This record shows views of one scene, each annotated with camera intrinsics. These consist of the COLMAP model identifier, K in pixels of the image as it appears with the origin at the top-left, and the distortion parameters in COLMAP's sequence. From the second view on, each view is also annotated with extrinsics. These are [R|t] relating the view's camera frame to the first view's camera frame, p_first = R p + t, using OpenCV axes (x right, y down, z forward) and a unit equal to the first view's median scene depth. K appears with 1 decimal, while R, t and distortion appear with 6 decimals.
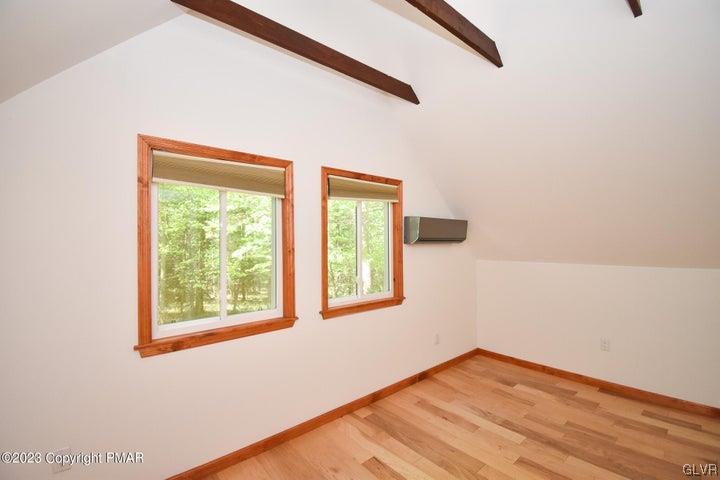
lens RADIAL K [[310.5, 0, 358.3], [0, 310.5, 236.7], [0, 0, 1]] dist [0.000311, -0.023876]
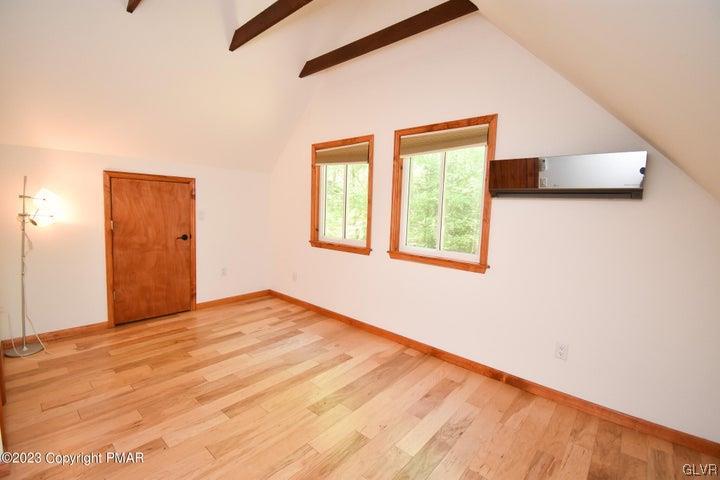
lens RADIAL K [[319.3, 0, 362.0], [0, 319.3, 235.4], [0, 0, 1]] dist [0.026701, -0.027065]
pose [[0.155020, 0.102603, -0.982569, 1.107969], [-0.013558, 0.994719, 0.101733, 0.048590], [0.987818, -0.002449, 0.155592, 0.685956]]
